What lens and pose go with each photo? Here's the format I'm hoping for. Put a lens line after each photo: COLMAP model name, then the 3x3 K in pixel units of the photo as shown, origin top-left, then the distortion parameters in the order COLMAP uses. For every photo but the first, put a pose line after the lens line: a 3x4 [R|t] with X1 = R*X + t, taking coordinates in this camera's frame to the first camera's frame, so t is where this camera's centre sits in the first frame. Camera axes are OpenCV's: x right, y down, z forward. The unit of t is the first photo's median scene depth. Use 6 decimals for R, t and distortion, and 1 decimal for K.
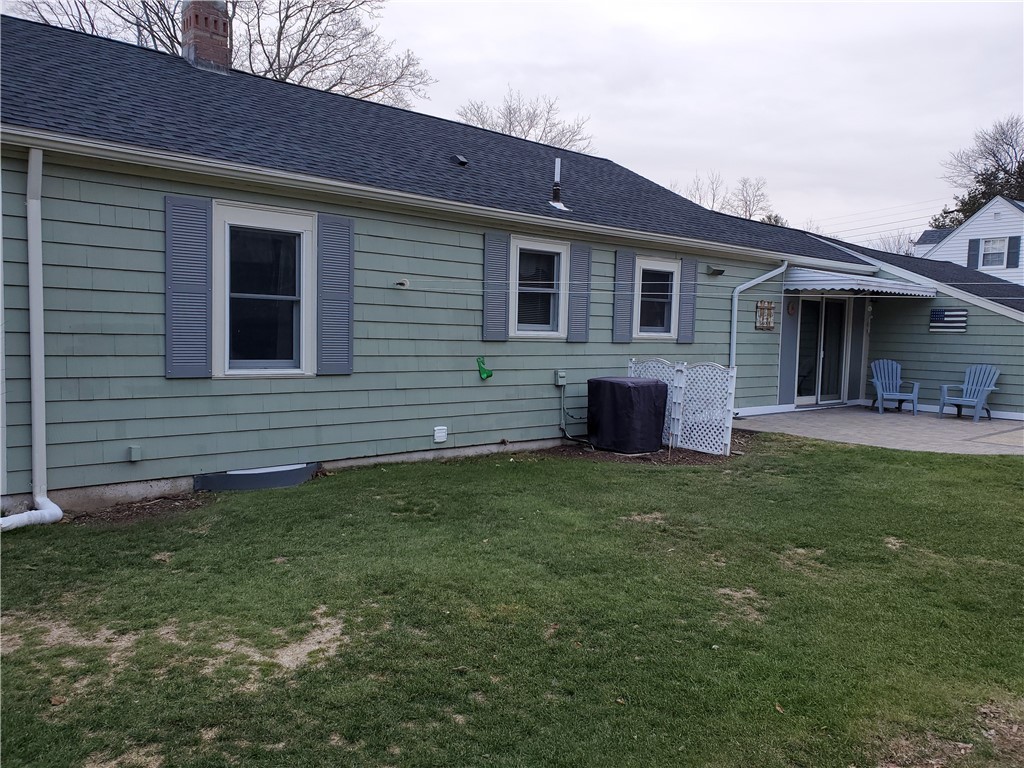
lens RADIAL K [[799.7, 0, 512.0], [0, 799.7, 384.0], [0, 0, 1]] dist [0.130440, -0.002370]
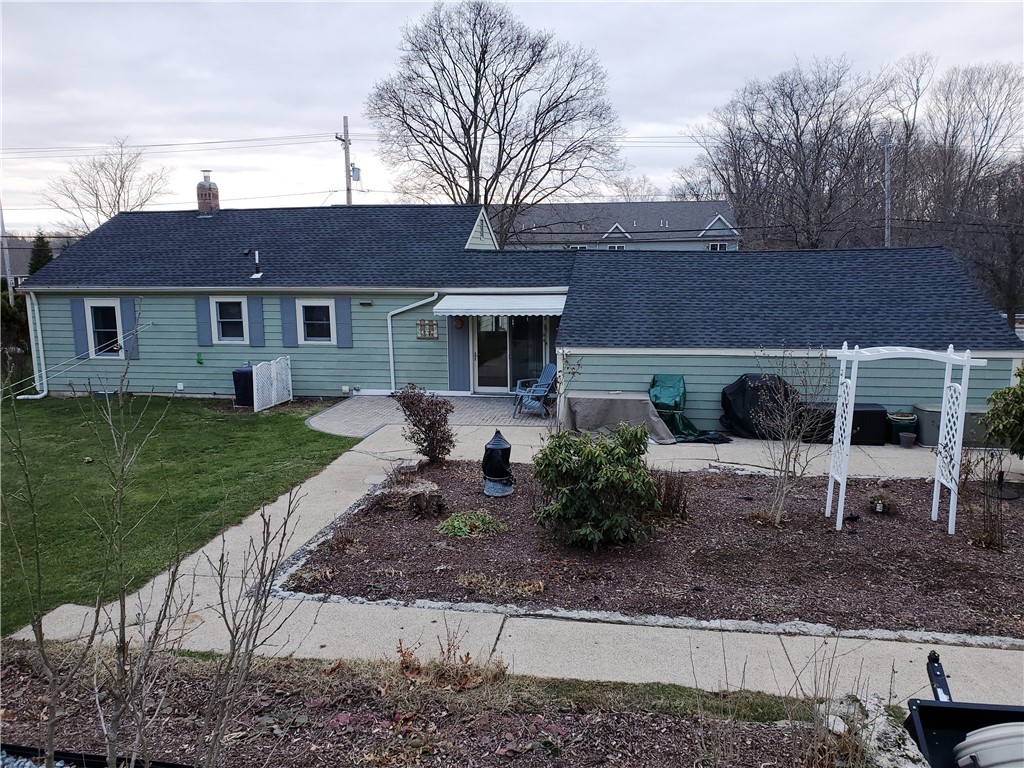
lens RADIAL K [[799.2, 0, 507.4], [0, 799.2, 376.9], [0, 0, 1]] dist [0.036467, -0.006724]
pose [[0.622272, 0.096065, -0.776884, 2.130344], [-0.024513, 0.994346, 0.103320, -0.210649], [0.782417, -0.045249, 0.621109, 0.289206]]
